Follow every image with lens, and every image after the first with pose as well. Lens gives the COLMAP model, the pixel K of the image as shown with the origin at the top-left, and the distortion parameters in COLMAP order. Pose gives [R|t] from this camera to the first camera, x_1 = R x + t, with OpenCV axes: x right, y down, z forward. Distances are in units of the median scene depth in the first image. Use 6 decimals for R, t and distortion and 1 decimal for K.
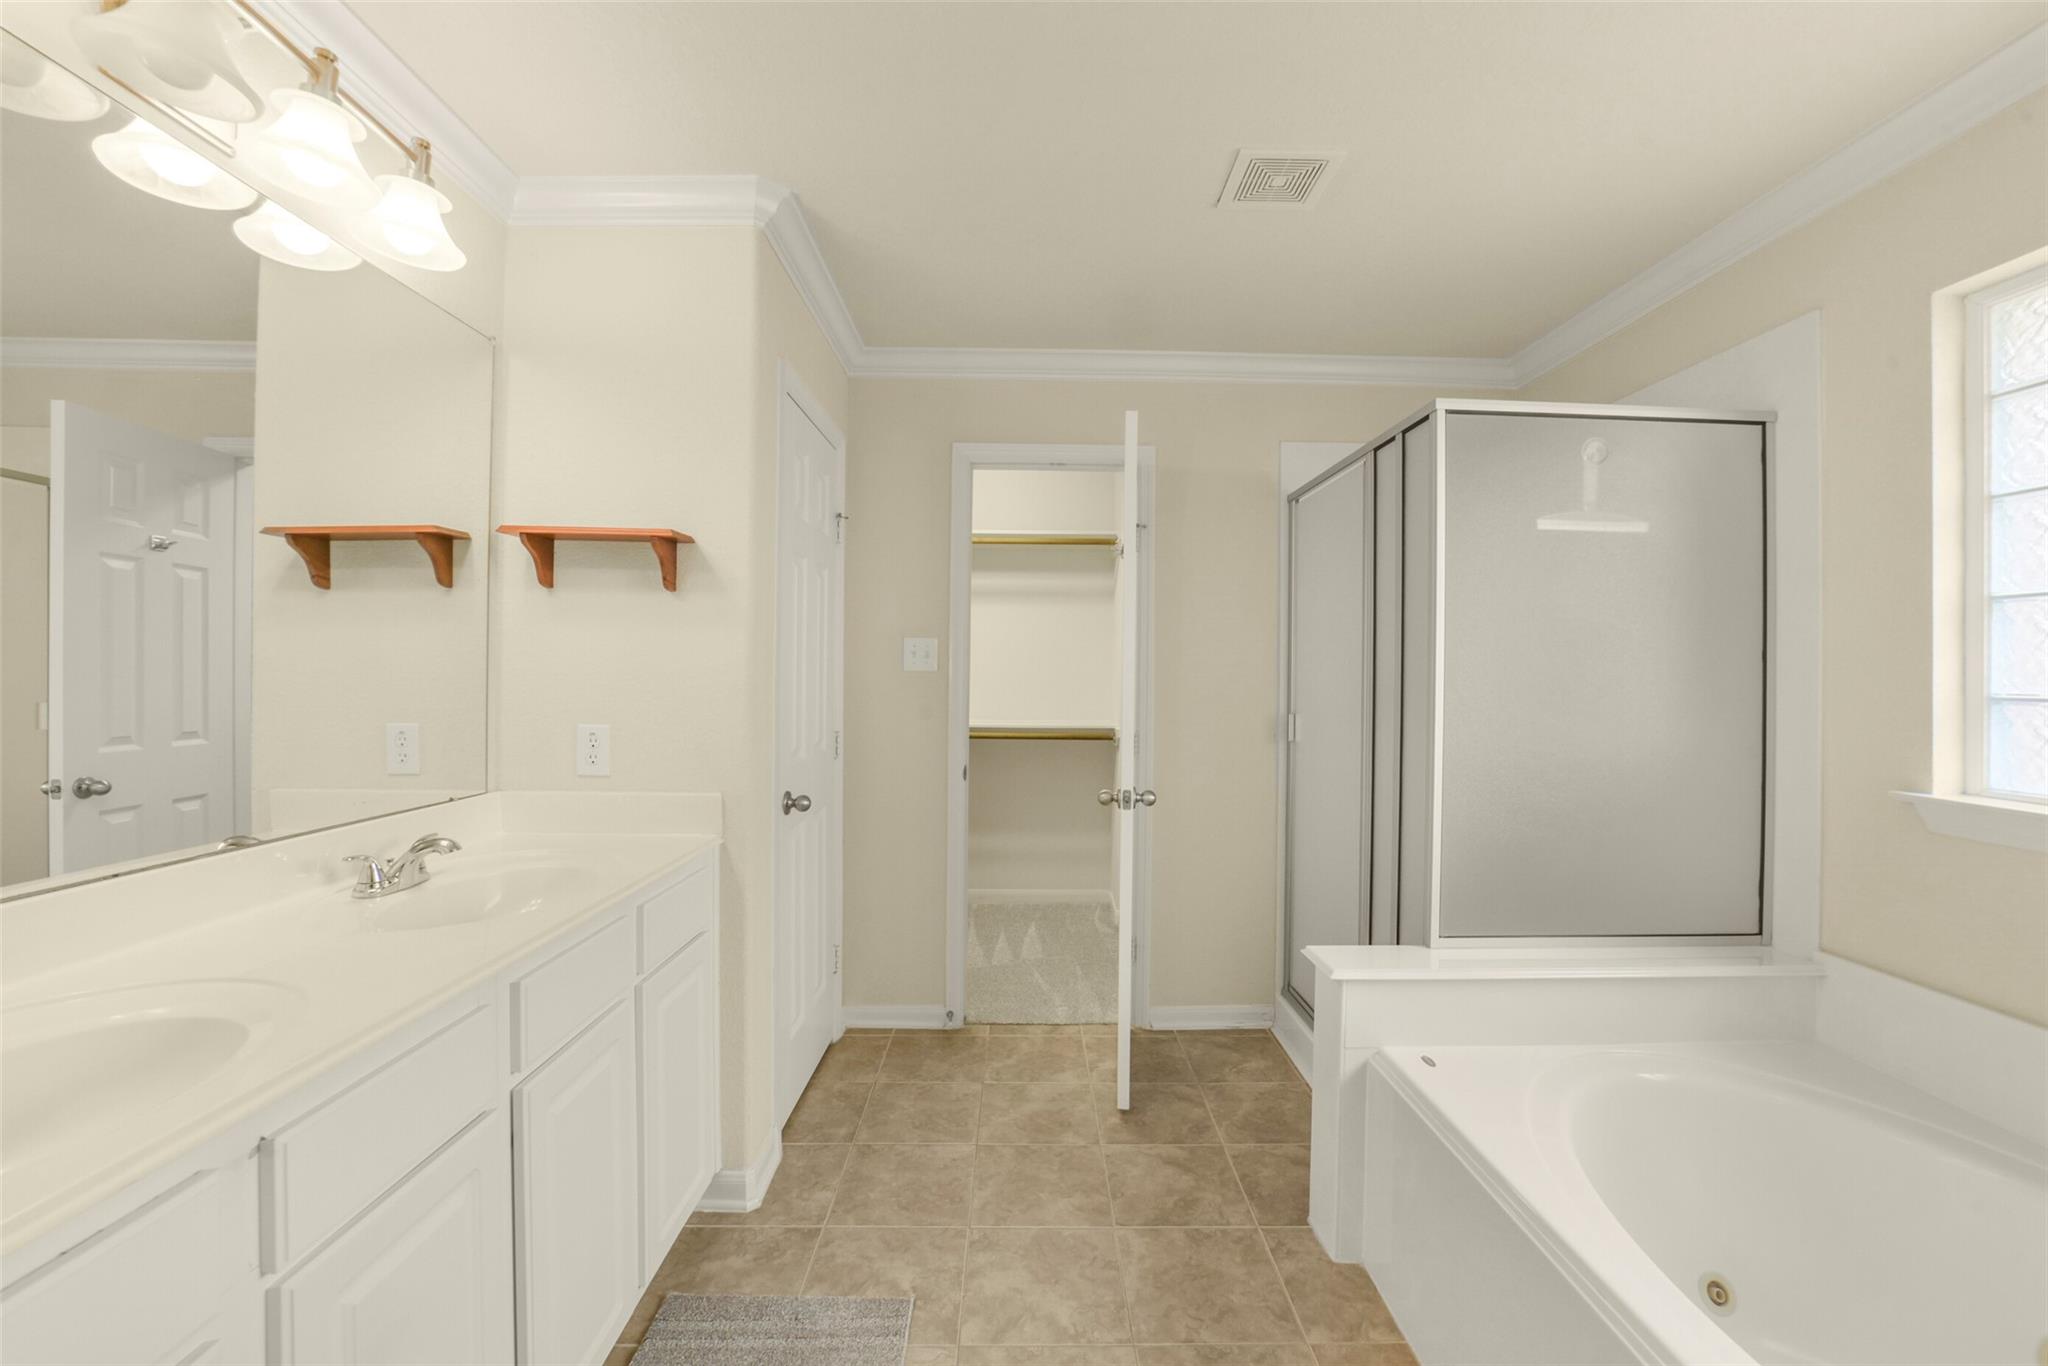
lens RADIAL K [[820.0, 0, 1022.1], [0, 820.0, 654.6], [0, 0, 1]] dist [-0.033624, 0.008145]
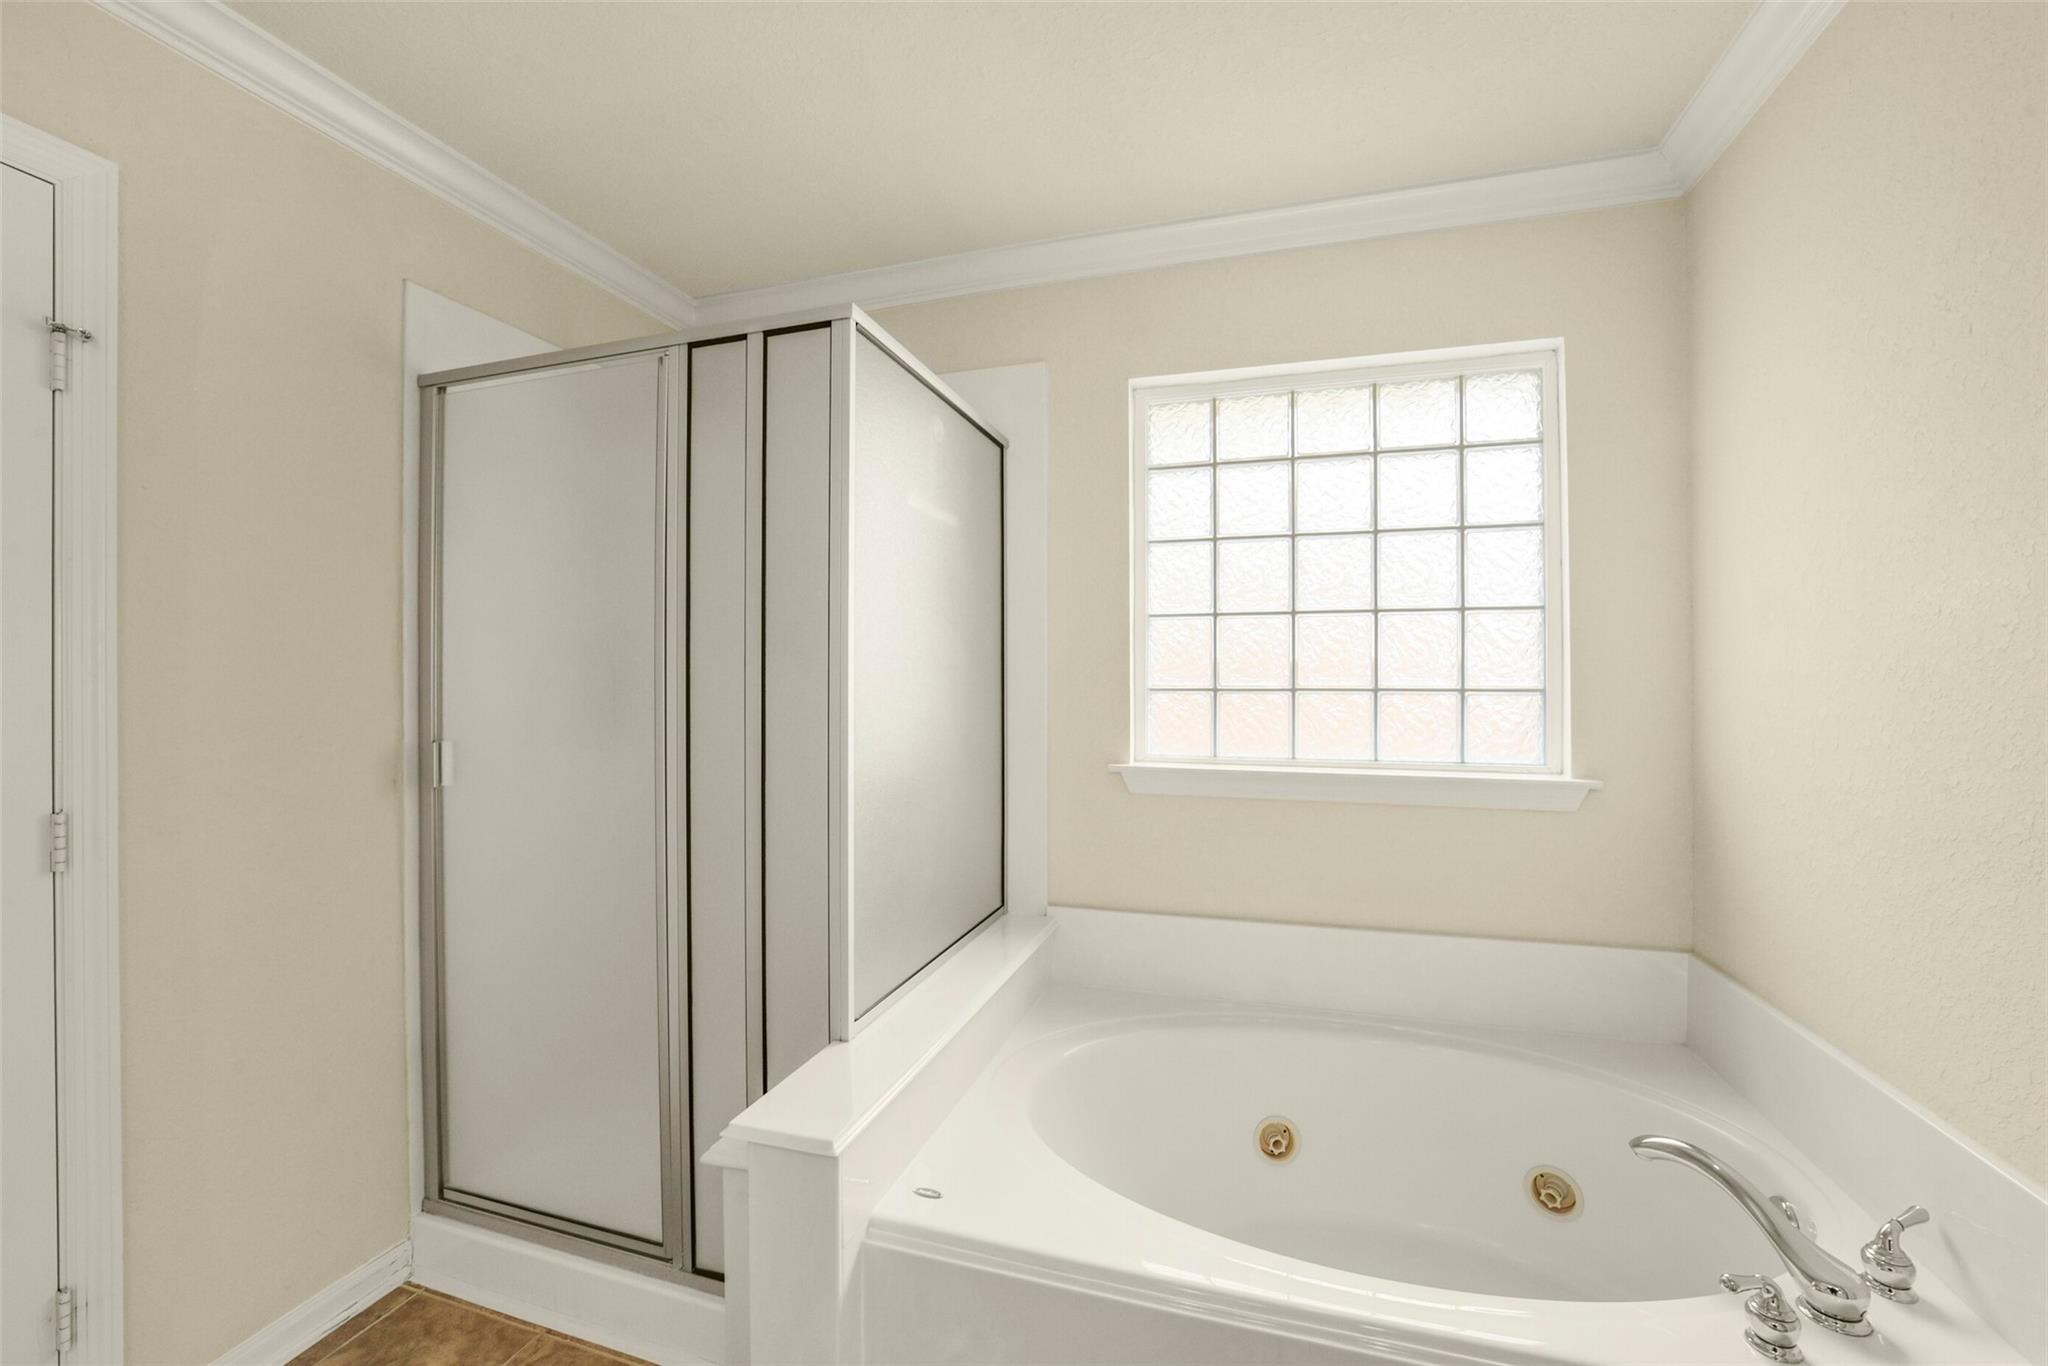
lens RADIAL K [[823.4, 0, 1024.0], [0, 823.4, 683.0], [0, 0, 1]] dist [-0.026622, 0.008312]
pose [[0.312422, -0.016319, 0.949803, -0.171652], [-0.016401, 0.999611, 0.022570, 0.013564], [-0.949802, -0.022629, 0.312033, 0.670639]]
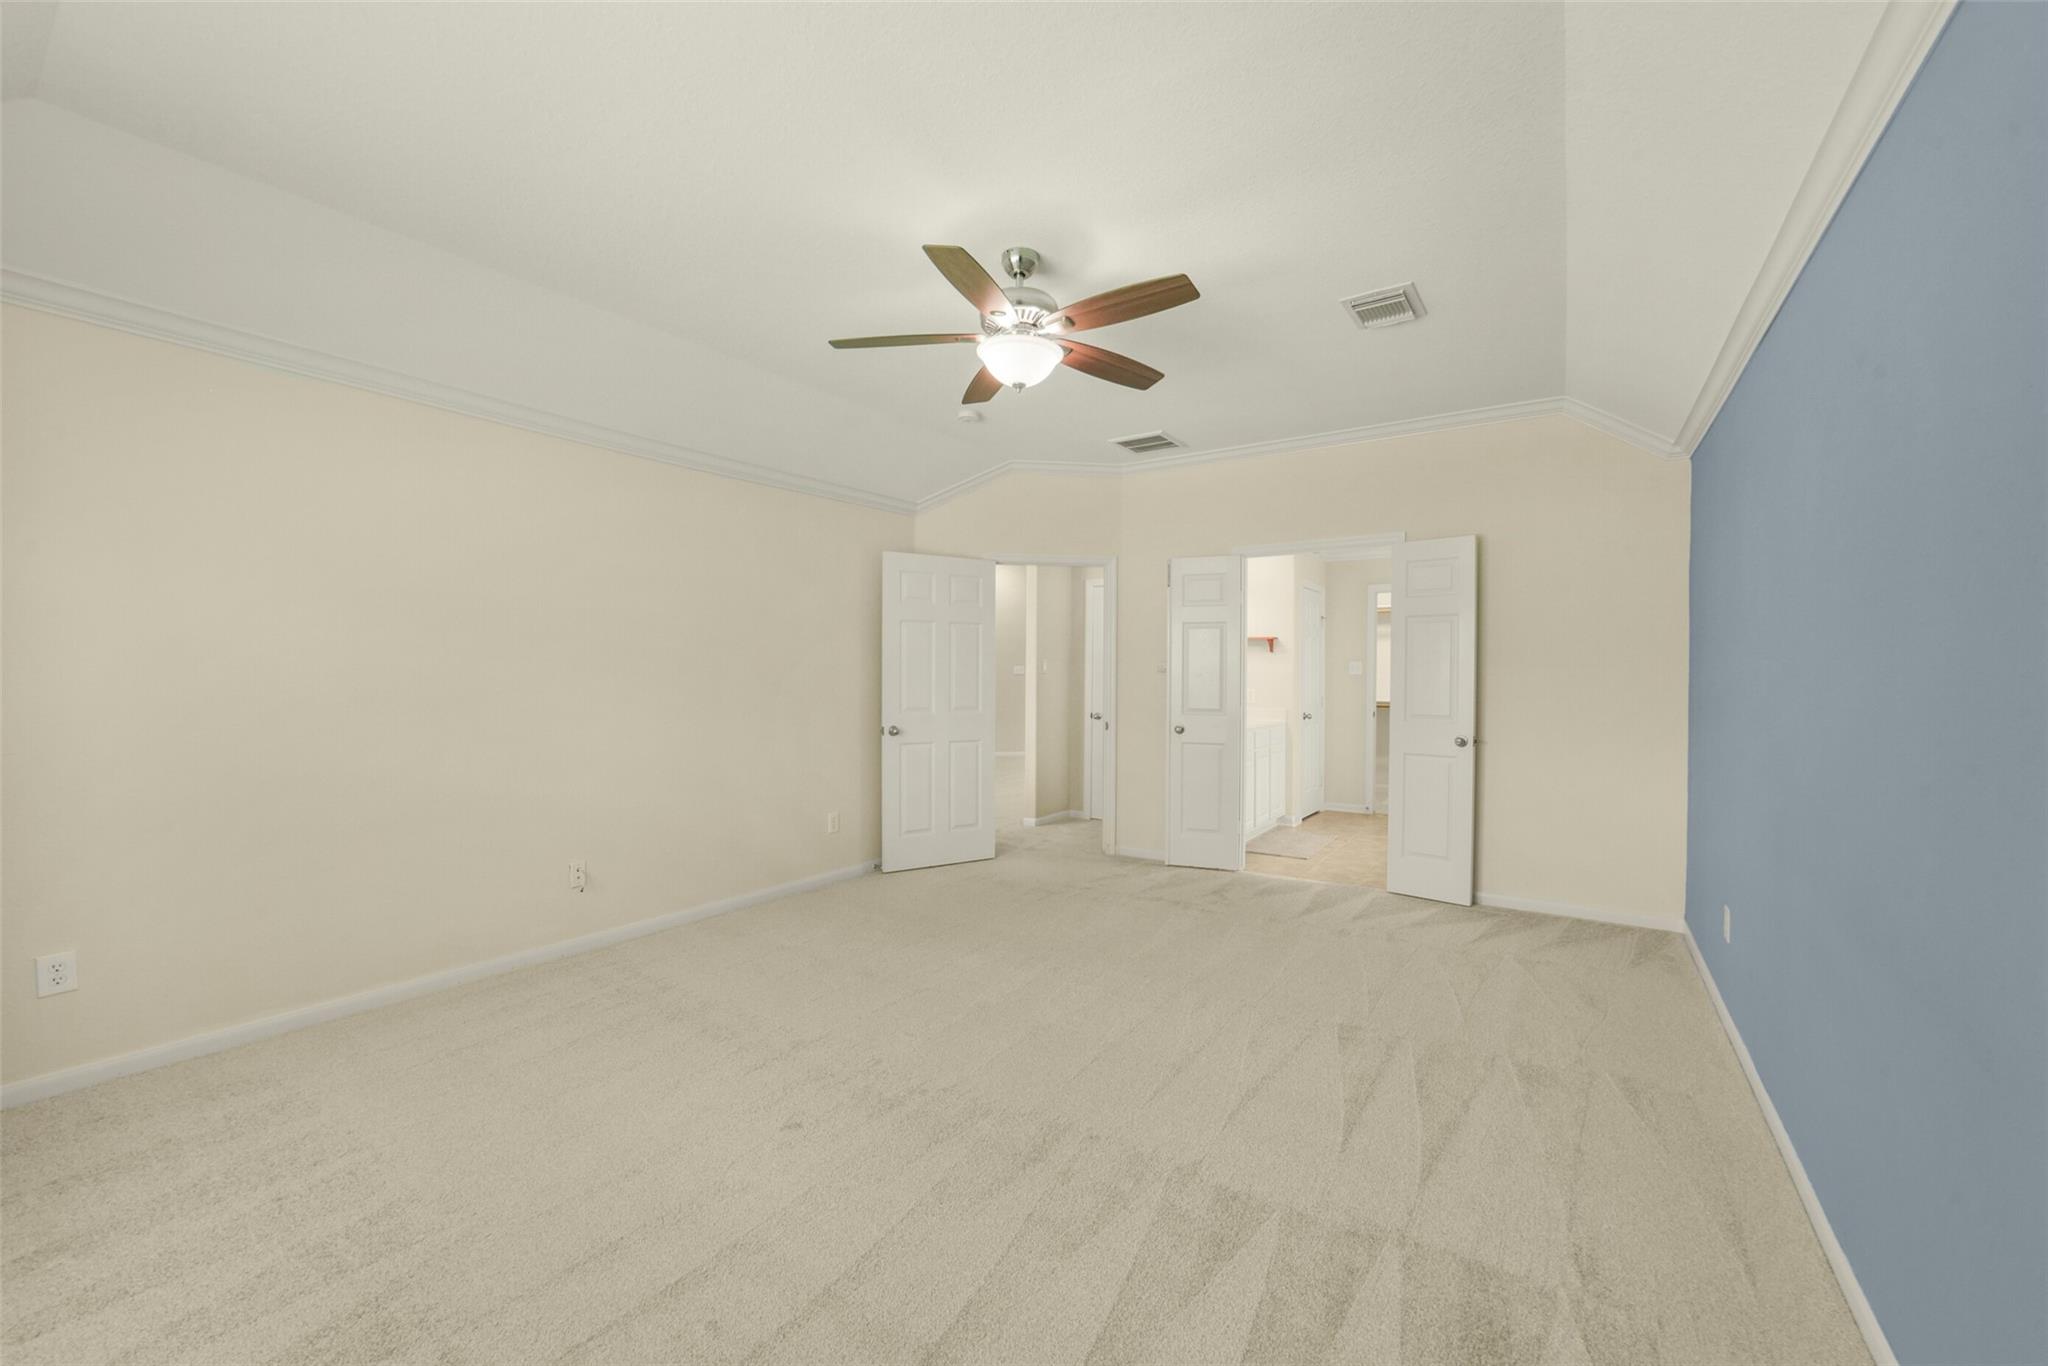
lens RADIAL K [[820.0, 0, 1022.1], [0, 820.0, 654.6], [0, 0, 1]] dist [-0.033624, 0.008145]
pose [[0.826972, -0.002225, -0.562239, 0.427765], [0.008380, 0.999930, 0.008368, -0.069889], [0.562181, -0.011632, 0.826932, -1.621288]]
